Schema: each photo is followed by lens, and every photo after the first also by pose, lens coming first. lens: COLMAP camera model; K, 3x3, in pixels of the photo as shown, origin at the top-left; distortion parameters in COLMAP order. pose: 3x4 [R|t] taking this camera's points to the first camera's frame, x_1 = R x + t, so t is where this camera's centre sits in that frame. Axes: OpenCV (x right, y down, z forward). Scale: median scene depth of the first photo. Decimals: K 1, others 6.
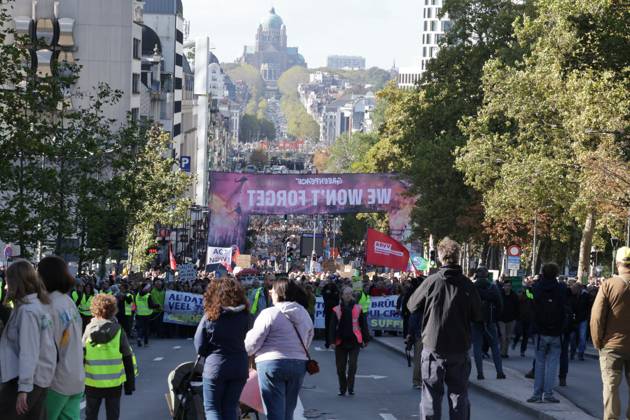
lens RADIAL K [[2111.6, 0, 315.0], [0, 2111.6, 210.0], [0, 0, 1]] dist [0.119222, 1.695463]
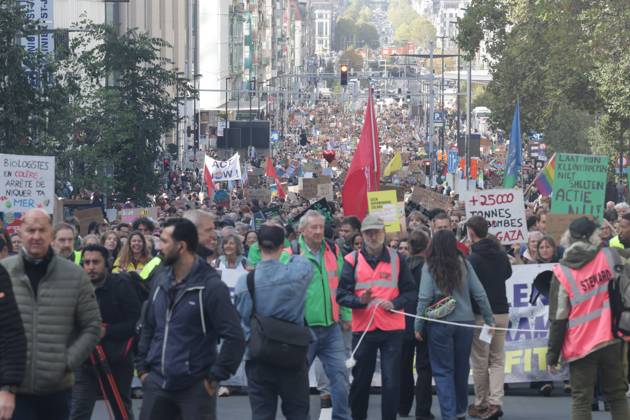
lens RADIAL K [[2111.6, 0, 315.0], [0, 2111.6, 210.0], [0, 0, 1]] dist [0.119222, 1.695463]
pose [[0.998059, -0.023187, -0.057802, 0.000941], [0.024512, 0.999450, 0.022317, 0.005985], [0.057253, -0.023690, 0.998079, 0.185203]]
